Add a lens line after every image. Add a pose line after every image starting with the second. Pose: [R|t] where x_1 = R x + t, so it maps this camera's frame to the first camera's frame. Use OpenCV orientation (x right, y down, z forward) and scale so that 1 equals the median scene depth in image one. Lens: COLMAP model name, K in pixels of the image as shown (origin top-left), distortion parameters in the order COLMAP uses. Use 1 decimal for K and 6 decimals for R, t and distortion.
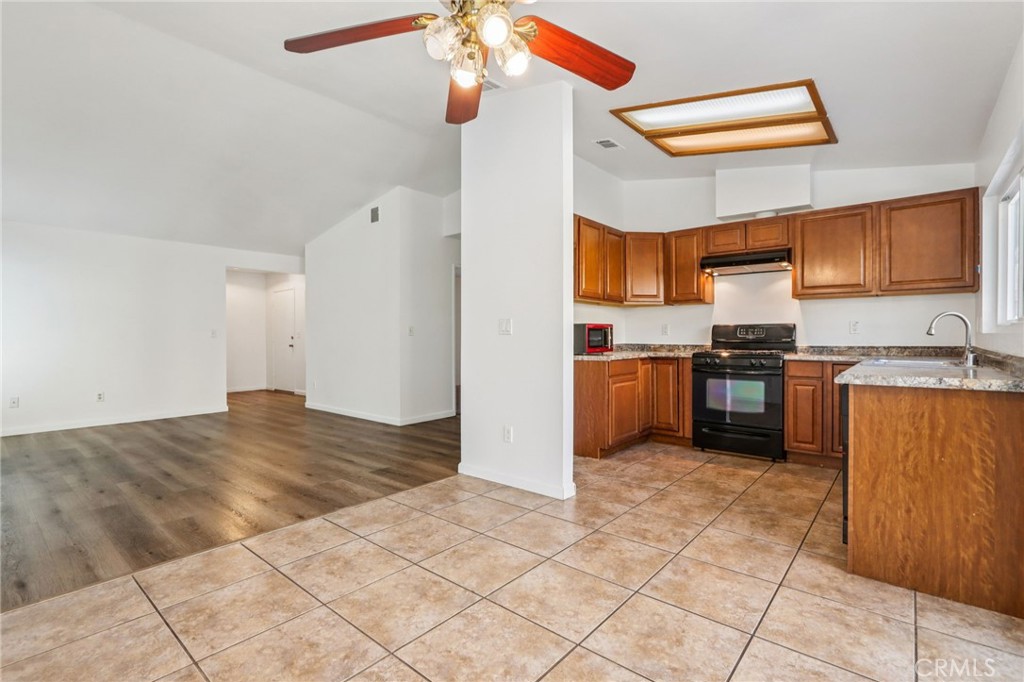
lens RADIAL K [[475.8, 0, 512.0], [0, 475.8, 341.0], [0, 0, 1]] dist [-0.002071, -0.000803]
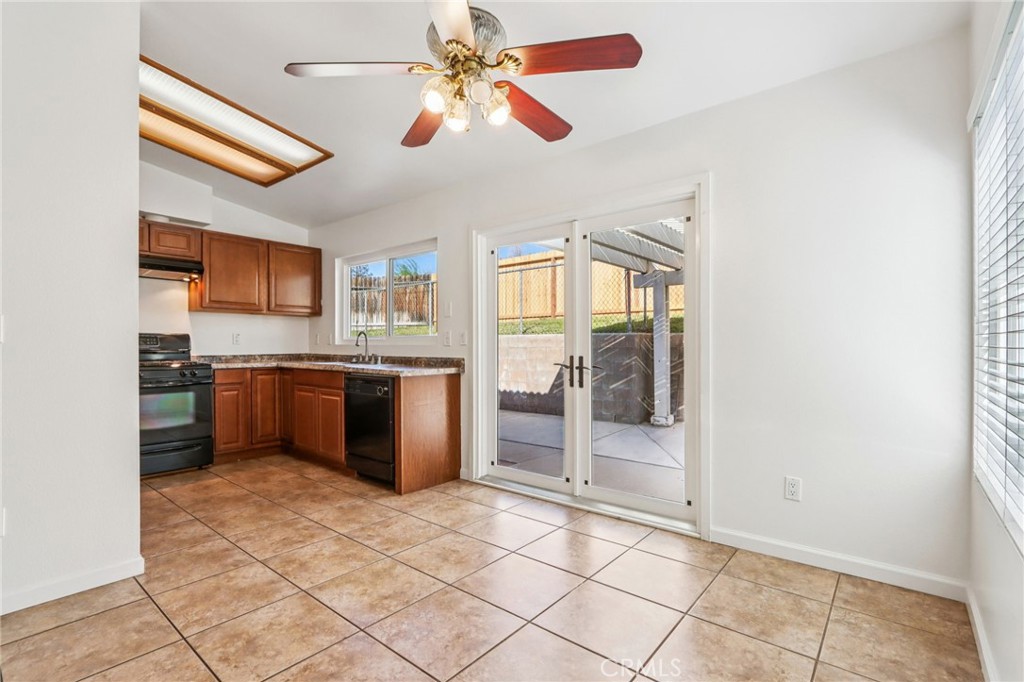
lens RADIAL K [[473.4, 0, 510.4], [0, 473.4, 347.1], [0, 0, 1]] dist [-0.002164, -0.000340]
pose [[-0.009976, 0.000491, 0.999950, -0.492679], [0.007491, 0.999972, -0.000416, -0.002934], [-0.999922, 0.007486, -0.009980, 0.360878]]
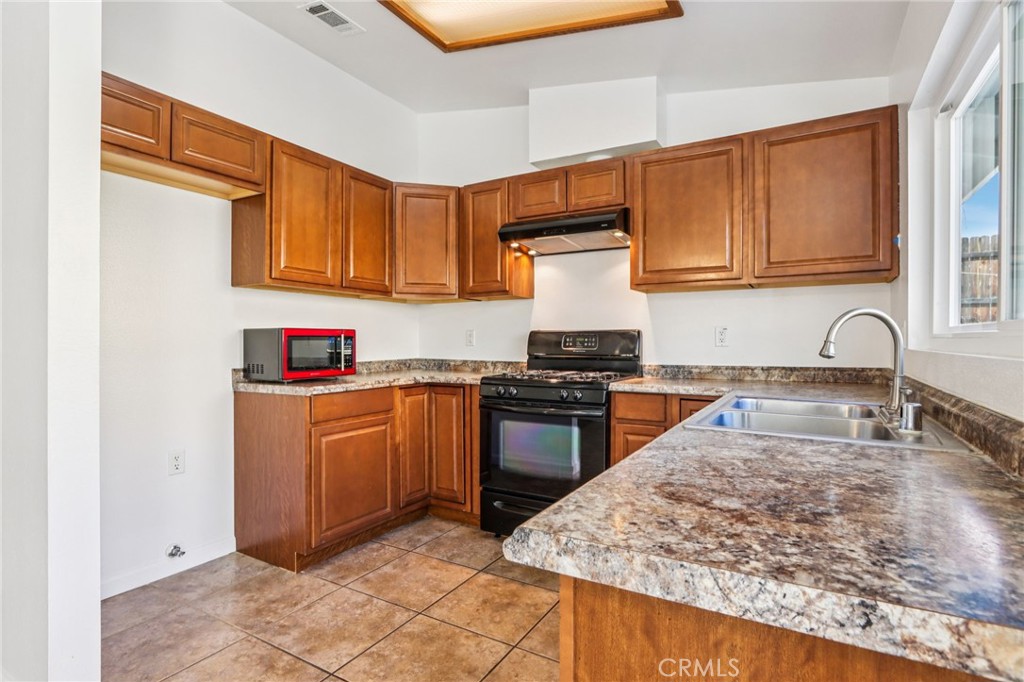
lens RADIAL K [[510.9, 0, 506.8], [0, 510.9, 345.0], [0, 0, 1]] dist [-0.005353, -0.000639]
pose [[0.987173, 0.000691, 0.159651, 0.351530], [-0.000376, 0.999998, -0.002003, -0.016846], [-0.159652, 0.001918, 0.987172, 0.397953]]
